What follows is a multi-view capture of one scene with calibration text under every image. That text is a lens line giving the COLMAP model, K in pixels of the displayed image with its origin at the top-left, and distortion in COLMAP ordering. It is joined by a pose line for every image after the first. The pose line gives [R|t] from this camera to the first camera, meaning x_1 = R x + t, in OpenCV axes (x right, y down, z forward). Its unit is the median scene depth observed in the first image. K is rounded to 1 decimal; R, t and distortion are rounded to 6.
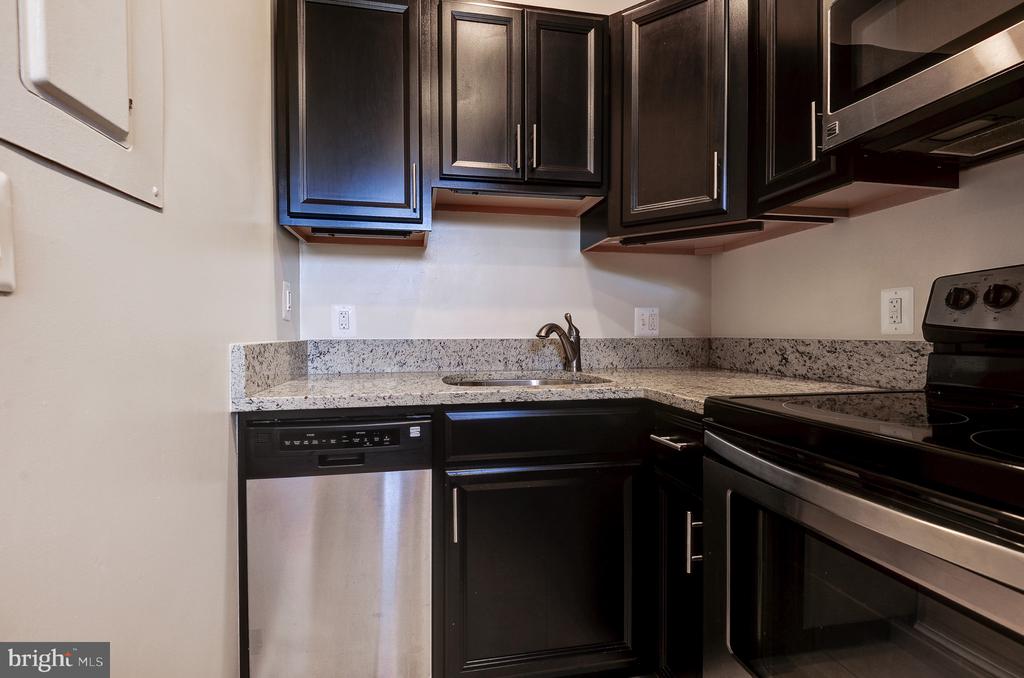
lens RADIAL K [[444.3, 0, 510.7], [0, 444.3, 342.2], [0, 0, 1]] dist [0.012094, -0.000503]
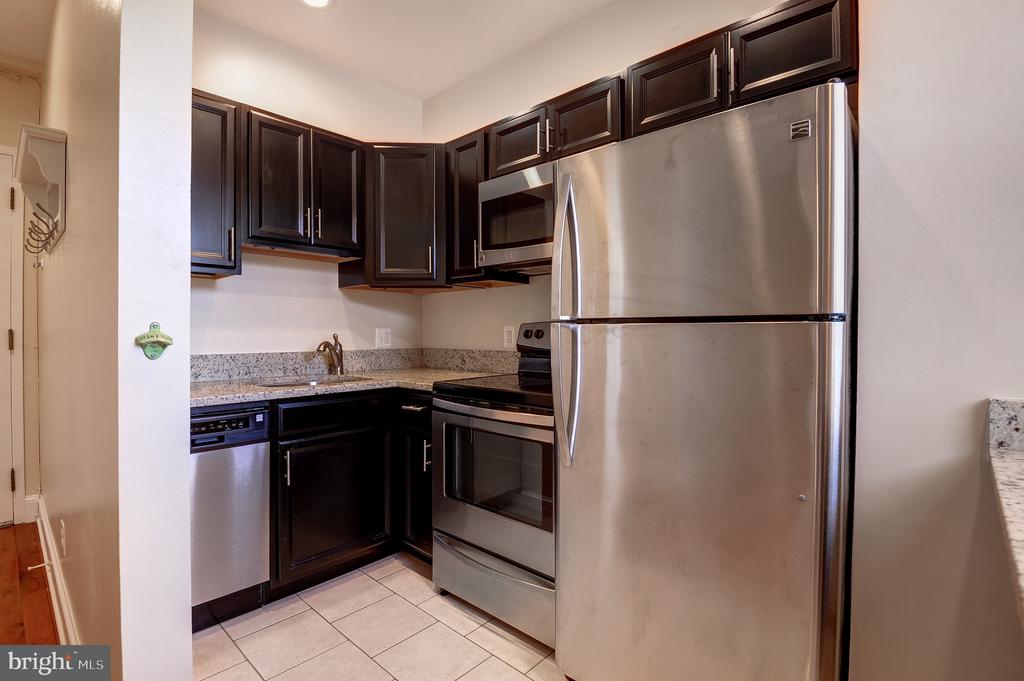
lens RADIAL K [[480.1, 0, 512.0], [0, 480.1, 340.5], [0, 0, 1]] dist [-0.001051, -0.000367]
pose [[0.790148, -0.007312, 0.612873, -0.392929], [0.008364, 0.999964, 0.001146, -0.043330], [-0.612859, 0.004221, 0.790181, -0.609248]]
